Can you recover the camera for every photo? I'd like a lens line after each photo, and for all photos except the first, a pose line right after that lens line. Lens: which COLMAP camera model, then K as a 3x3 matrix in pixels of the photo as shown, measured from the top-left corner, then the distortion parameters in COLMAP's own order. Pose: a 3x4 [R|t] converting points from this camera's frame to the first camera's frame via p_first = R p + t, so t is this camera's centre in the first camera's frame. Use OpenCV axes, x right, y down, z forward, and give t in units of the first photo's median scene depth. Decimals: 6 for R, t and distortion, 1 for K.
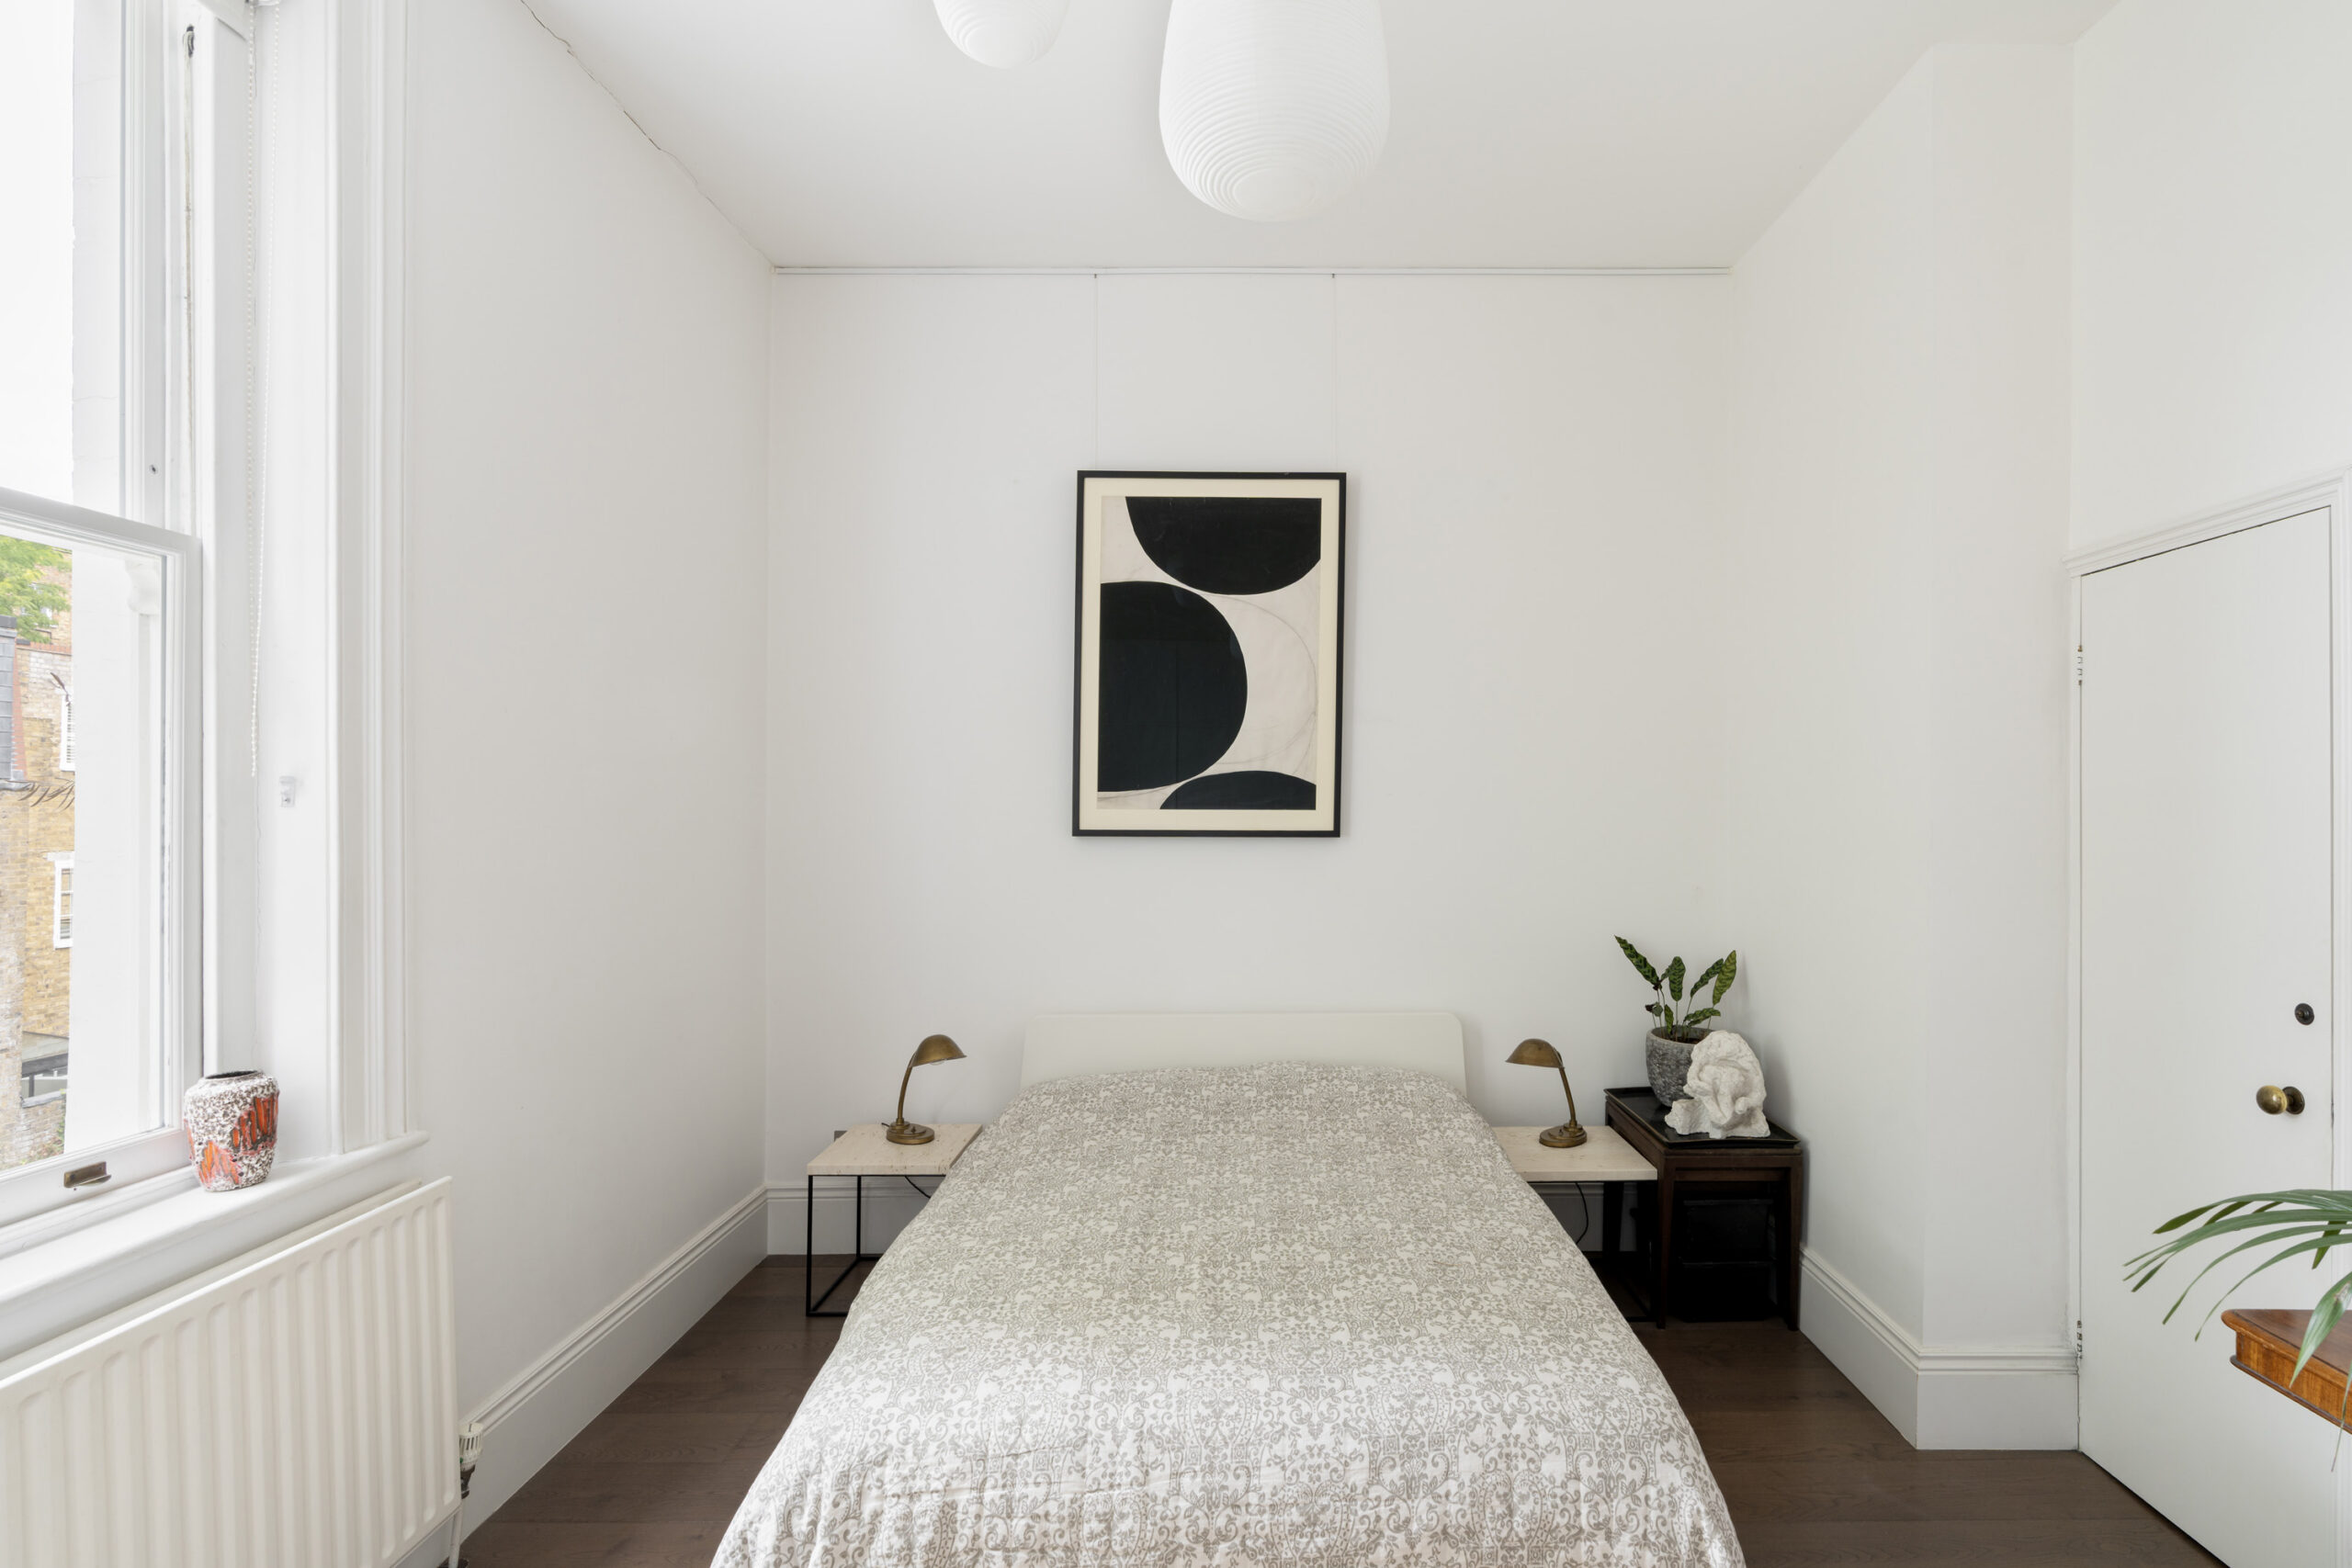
lens RADIAL K [[1193.8, 0, 1176.0], [0, 1193.8, 784.0], [0, 0, 1]] dist [-0.000427, 0.000070]
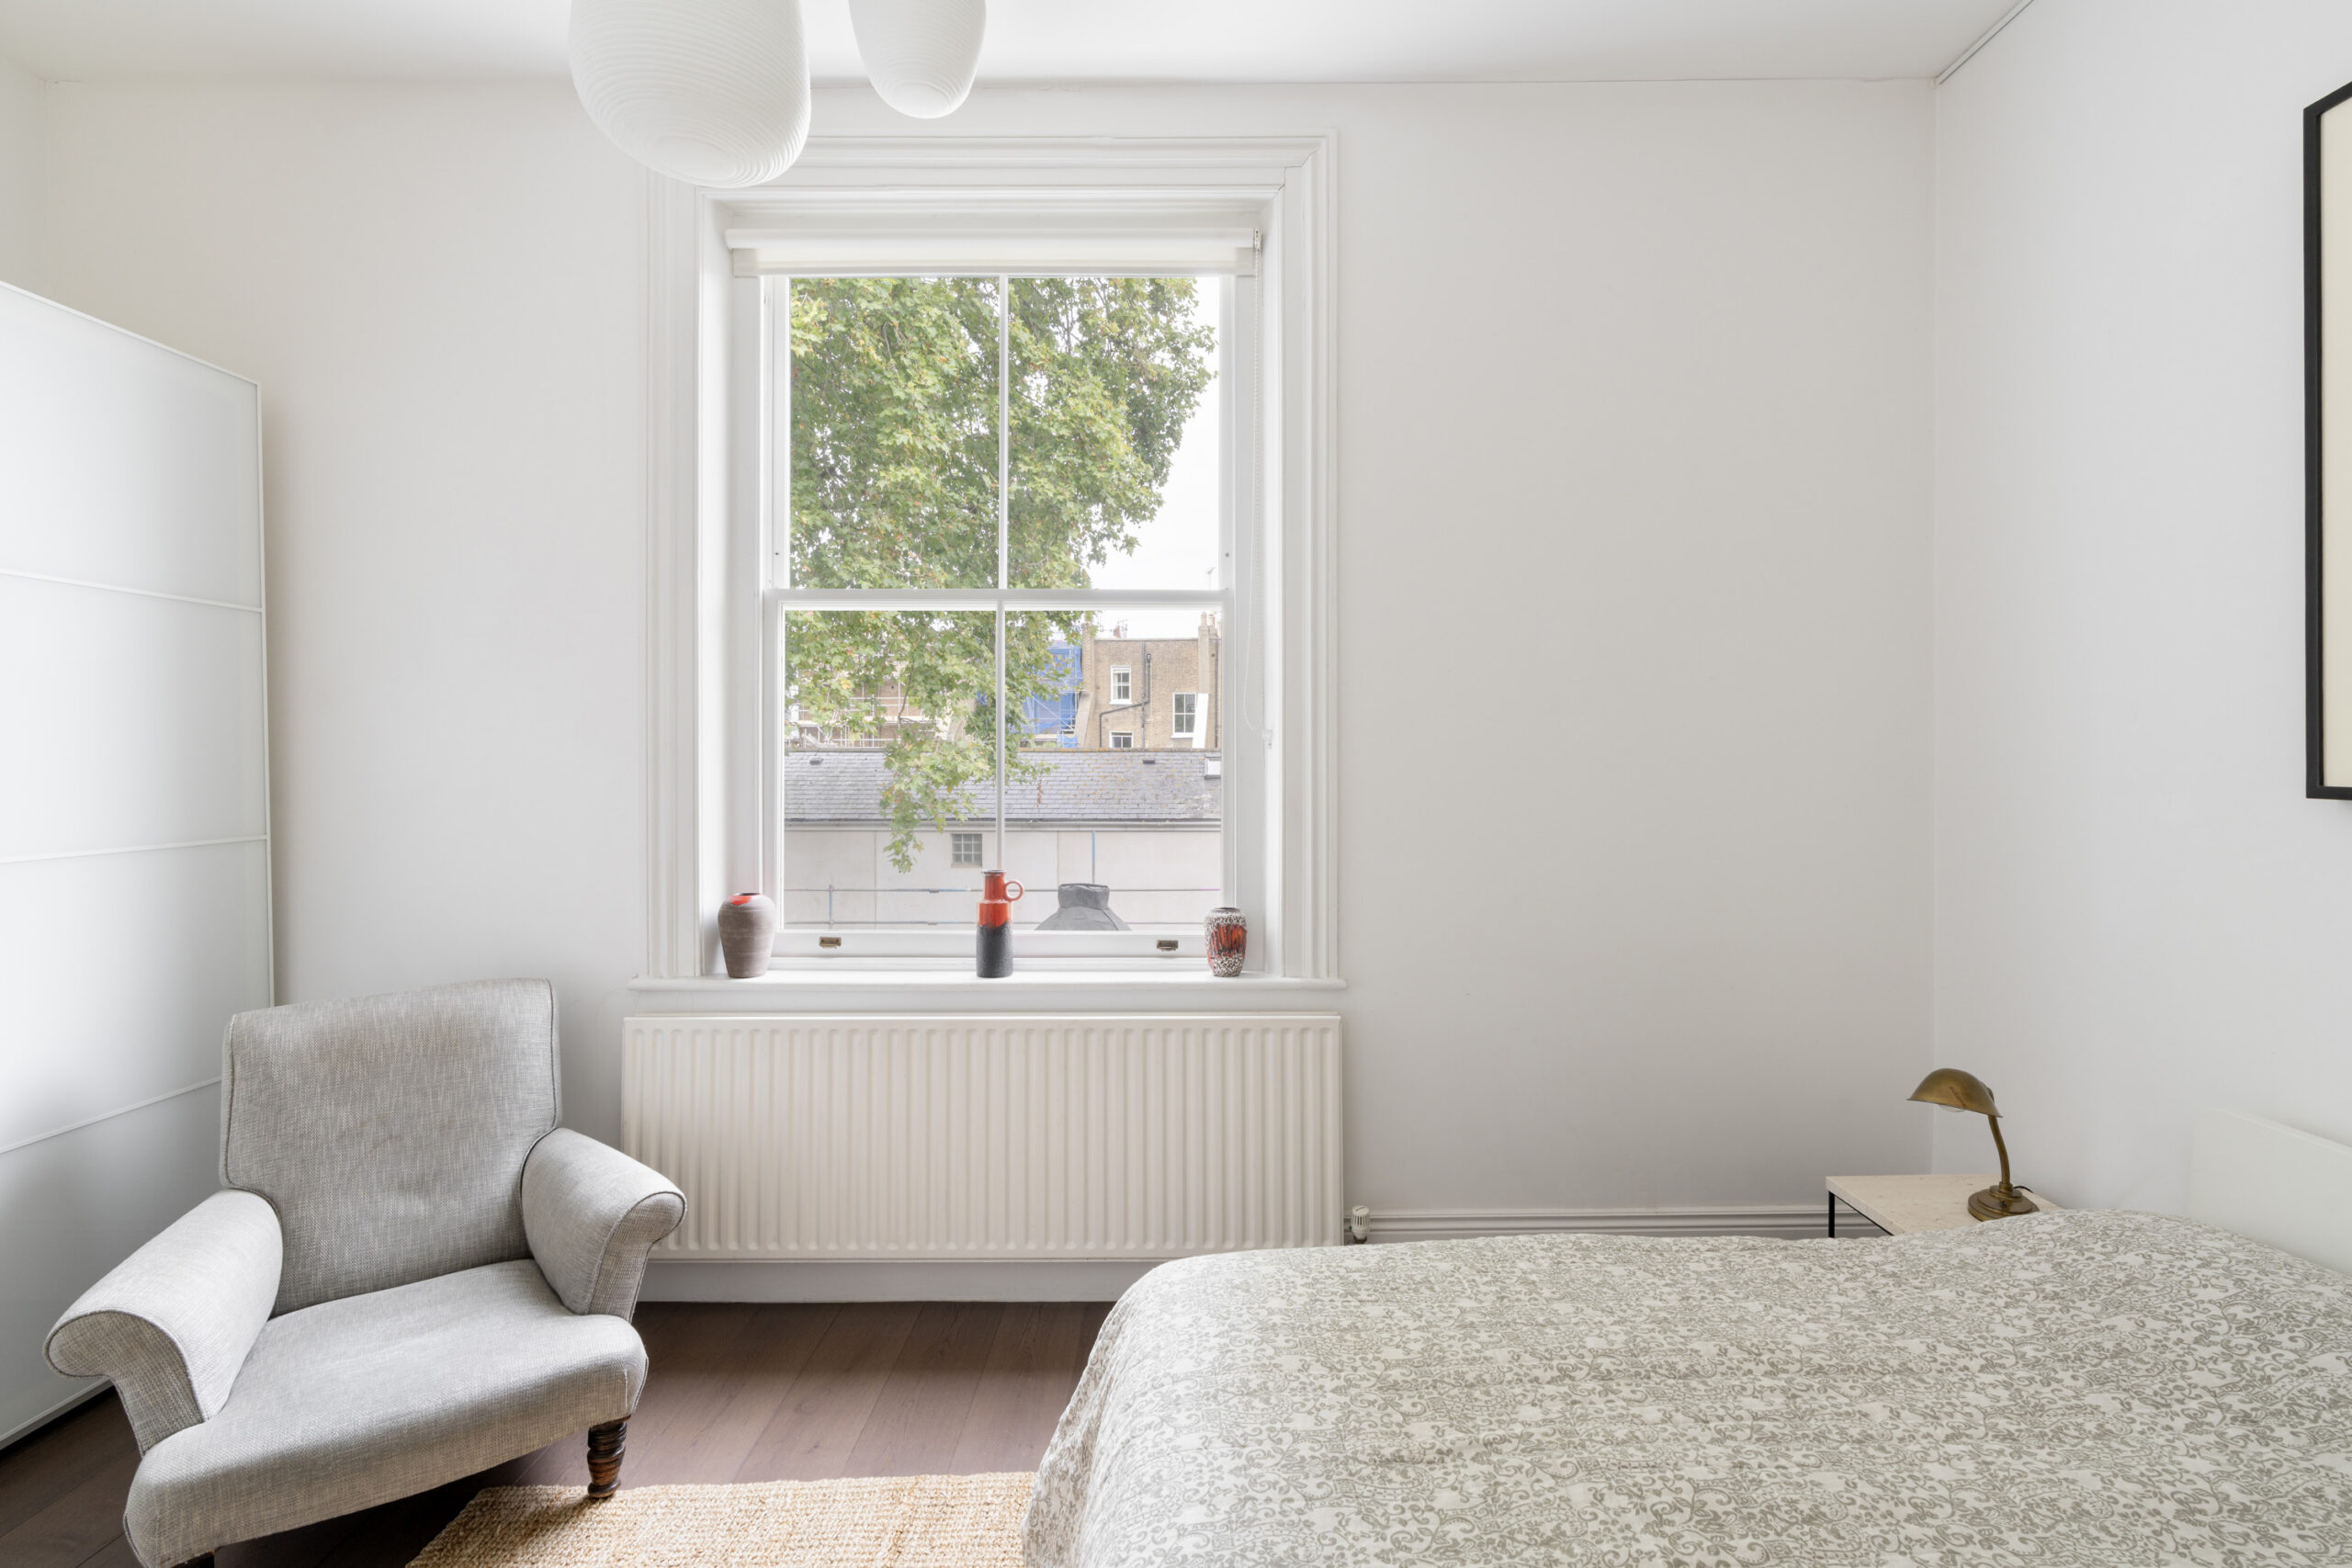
lens RADIAL K [[1034.5, 0, 1181.4], [0, 1034.5, 739.2], [0, 0, 1]] dist [0.010513, 0.000024]
pose [[0.066920, -0.012821, -0.997676, 0.552679], [0.011656, 0.999859, -0.012067, 0.027320], [0.997690, -0.010821, 0.067060, 0.743792]]
